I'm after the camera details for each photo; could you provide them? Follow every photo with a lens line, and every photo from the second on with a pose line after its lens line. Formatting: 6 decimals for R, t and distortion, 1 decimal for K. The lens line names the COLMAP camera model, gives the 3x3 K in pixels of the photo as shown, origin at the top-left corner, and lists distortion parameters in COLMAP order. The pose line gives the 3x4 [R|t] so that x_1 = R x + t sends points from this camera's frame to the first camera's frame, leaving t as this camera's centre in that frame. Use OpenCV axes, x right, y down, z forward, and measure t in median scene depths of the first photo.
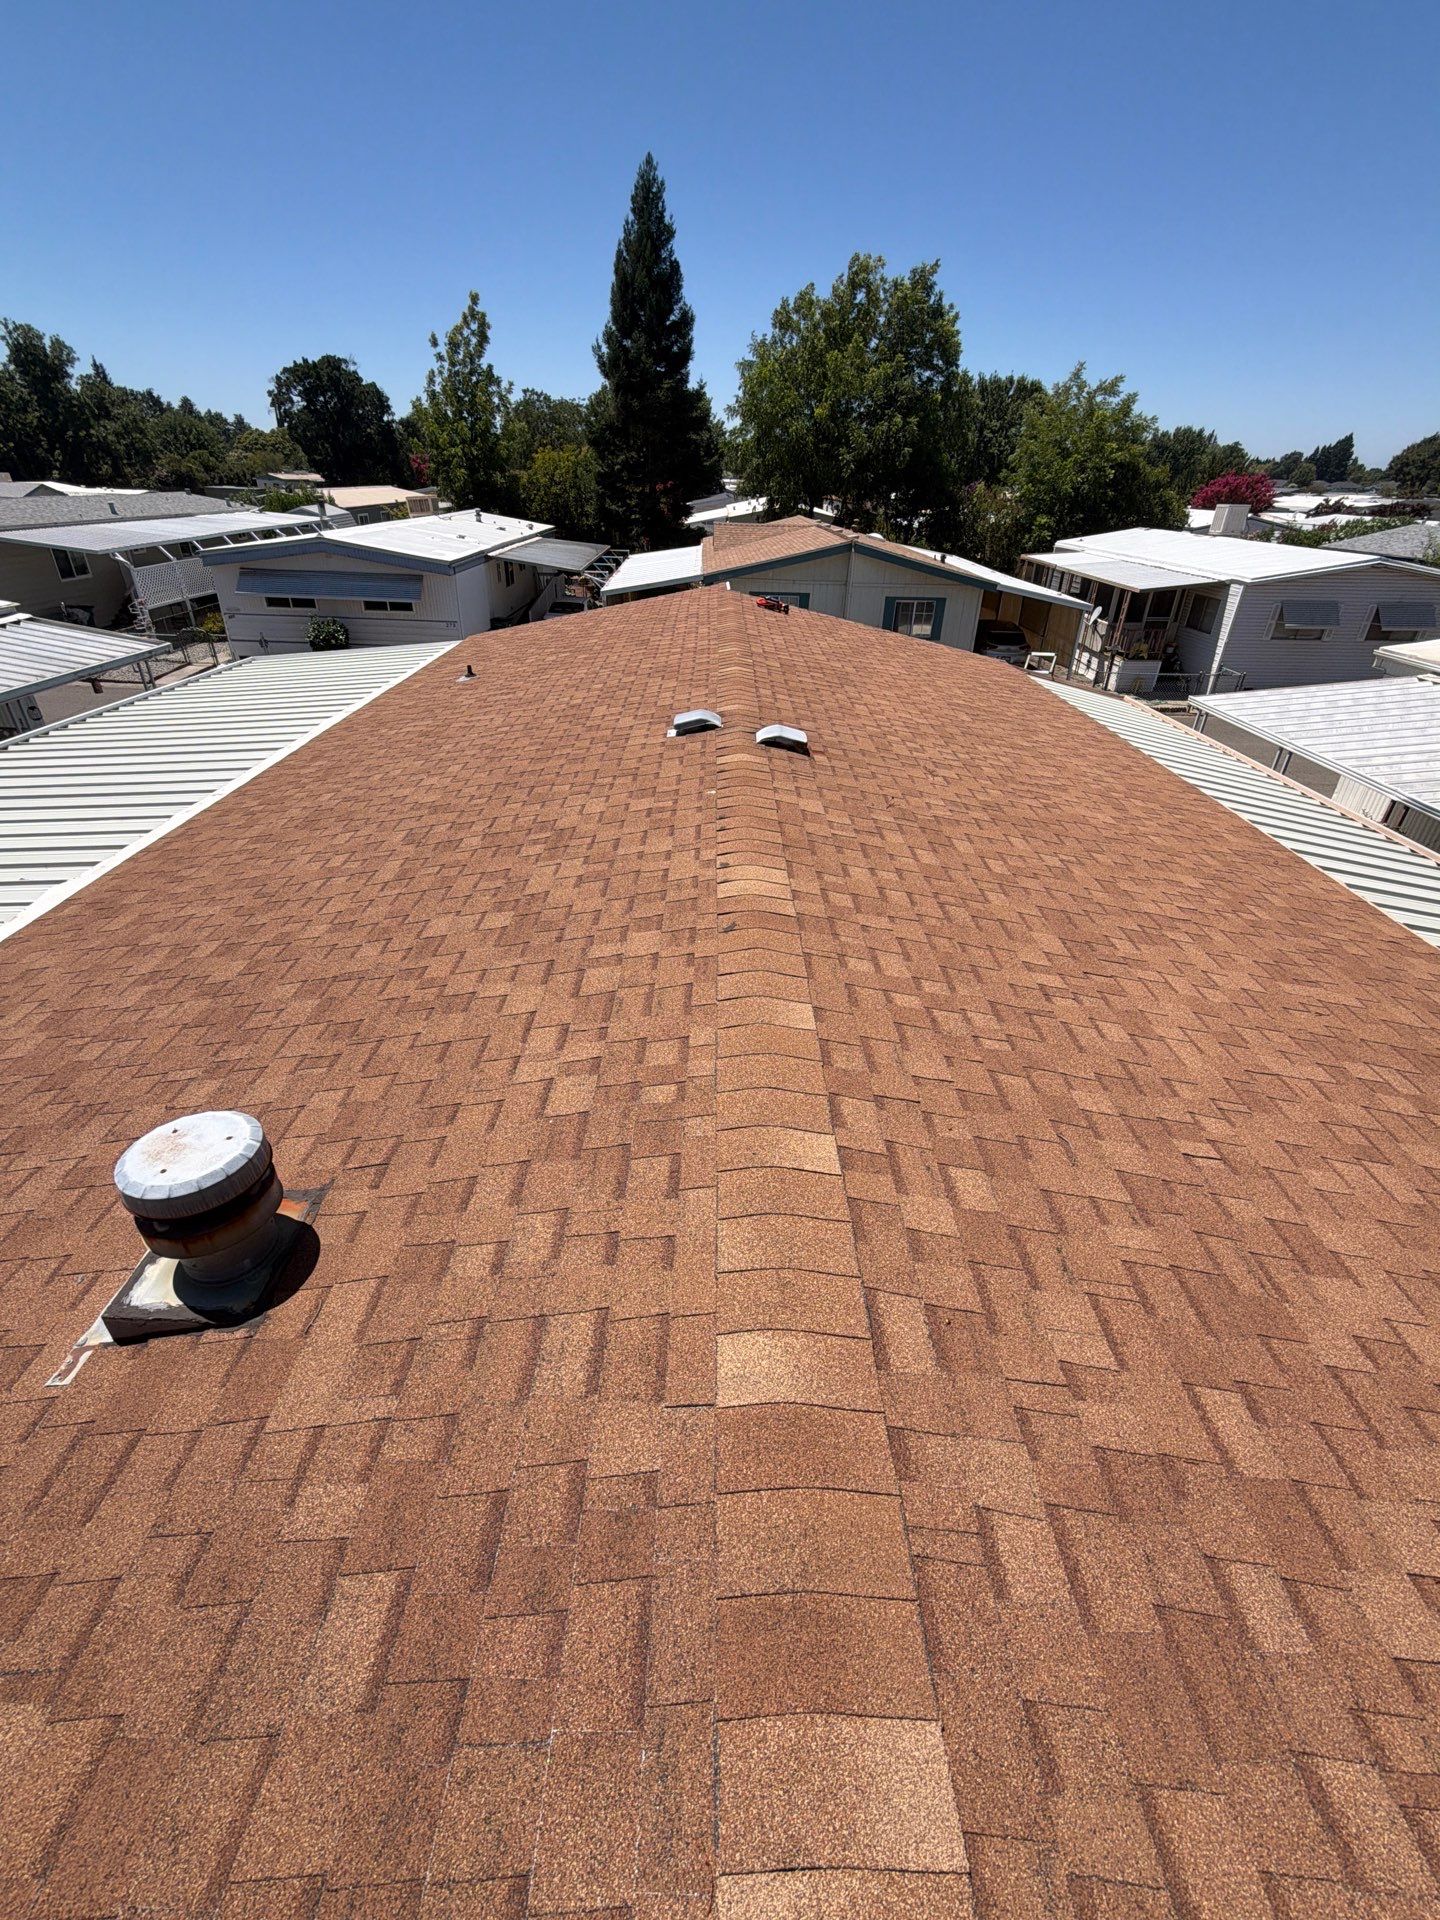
lens RADIAL K [[759.3, 0, 723.7], [0, 759.3, 957.5], [0, 0, 1]] dist [0.000795, -0.000564]
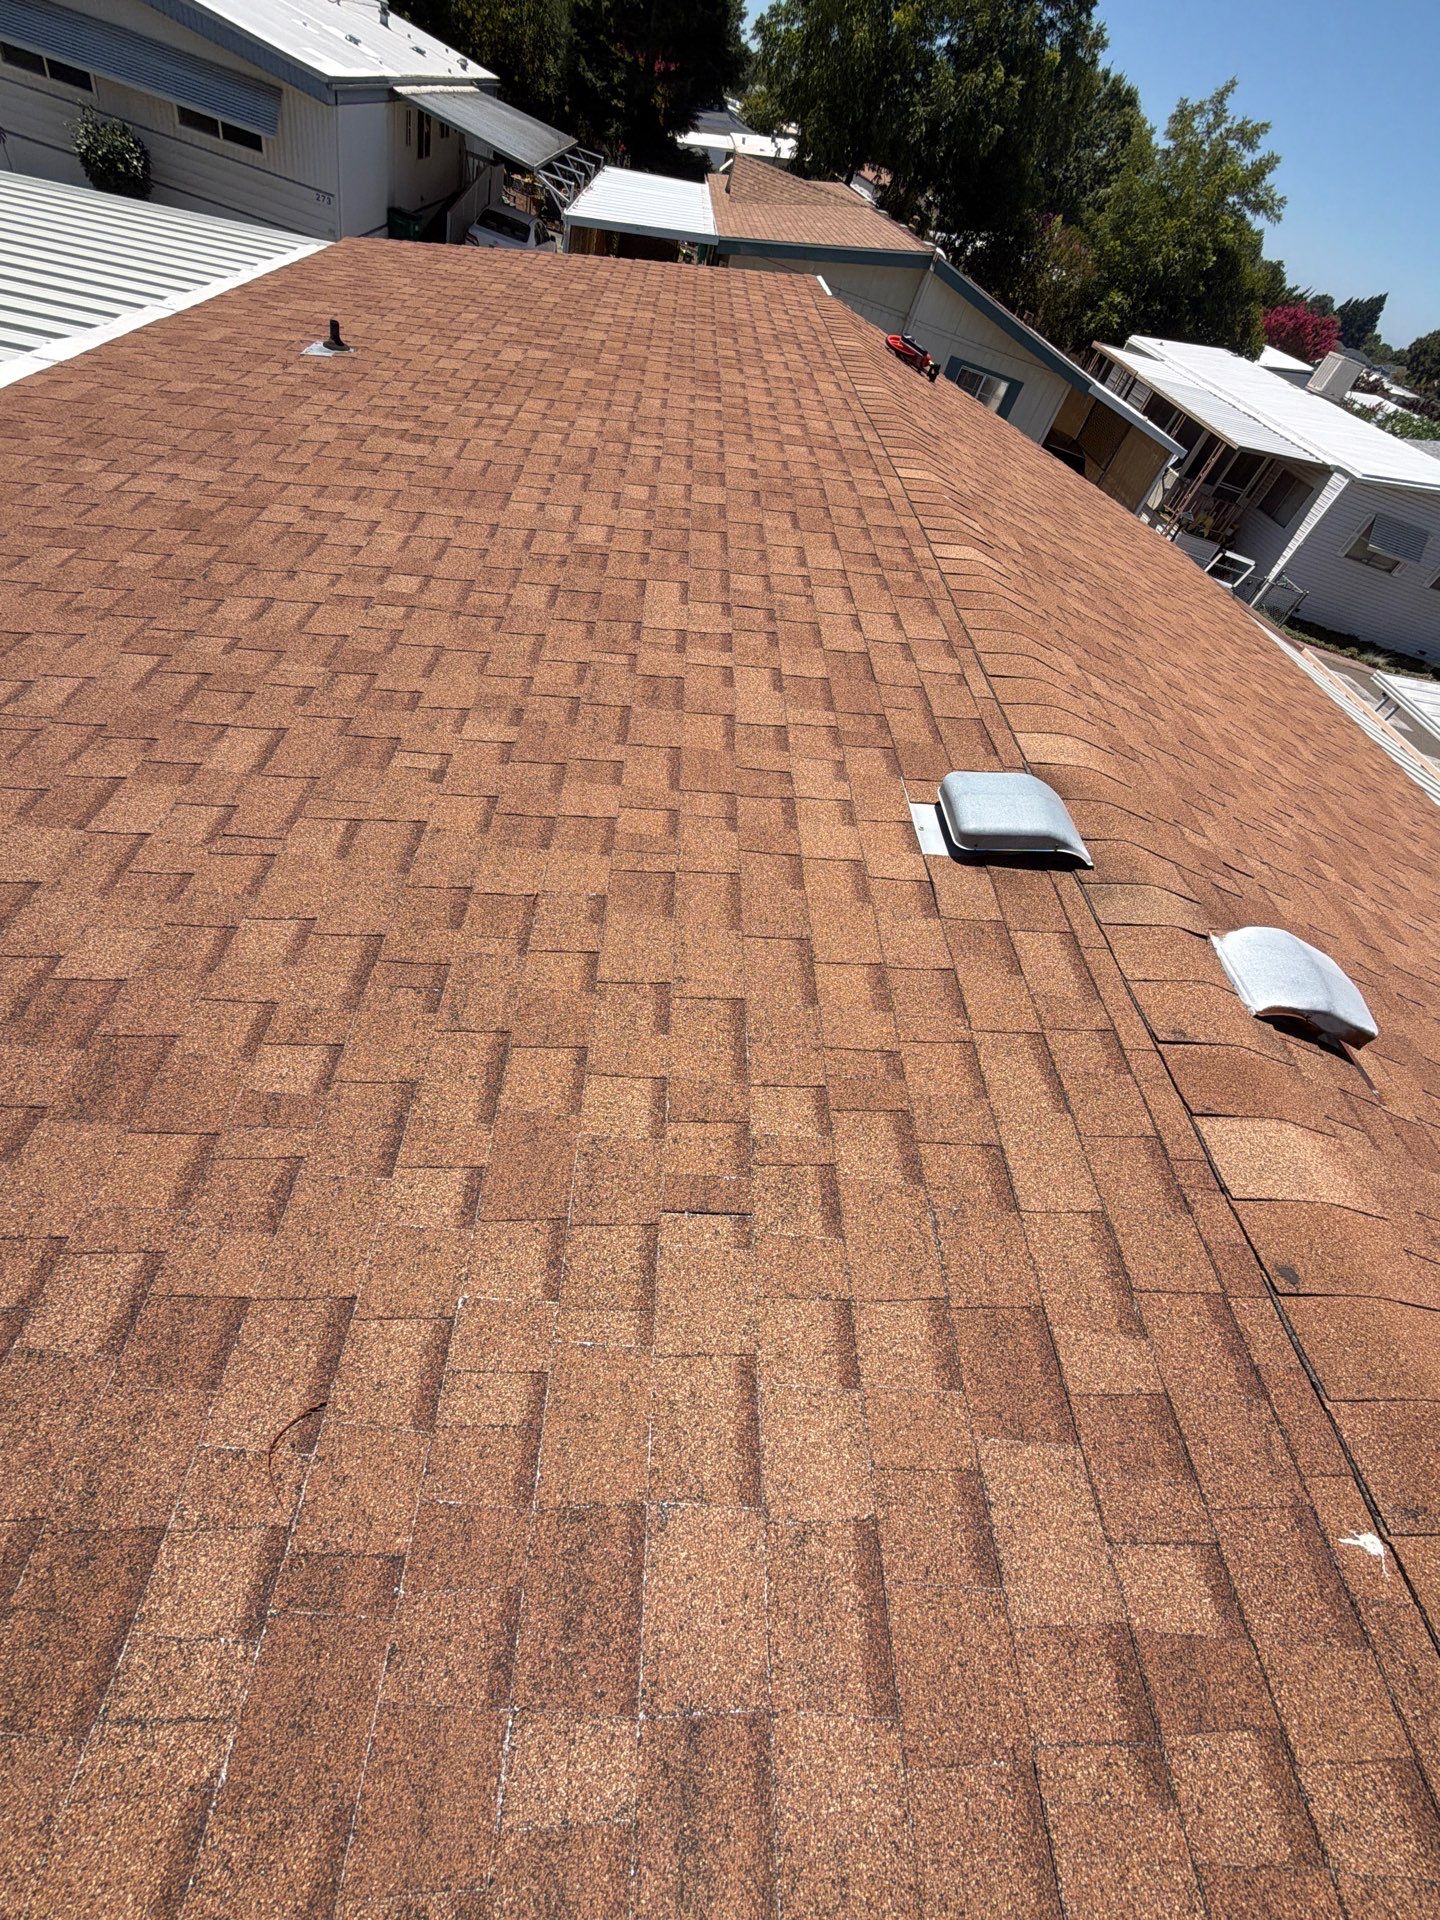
lens RADIAL K [[755.5, 0, 725.1], [0, 755.5, 960.2], [0, 0, 1]] dist [-0.011992, 0.000547]
pose [[0.968118, 0.157557, 0.194738, -0.046736], [-0.207806, 0.939255, 0.273160, -0.069064], [-0.139870, -0.304919, 0.942051, 0.149233]]
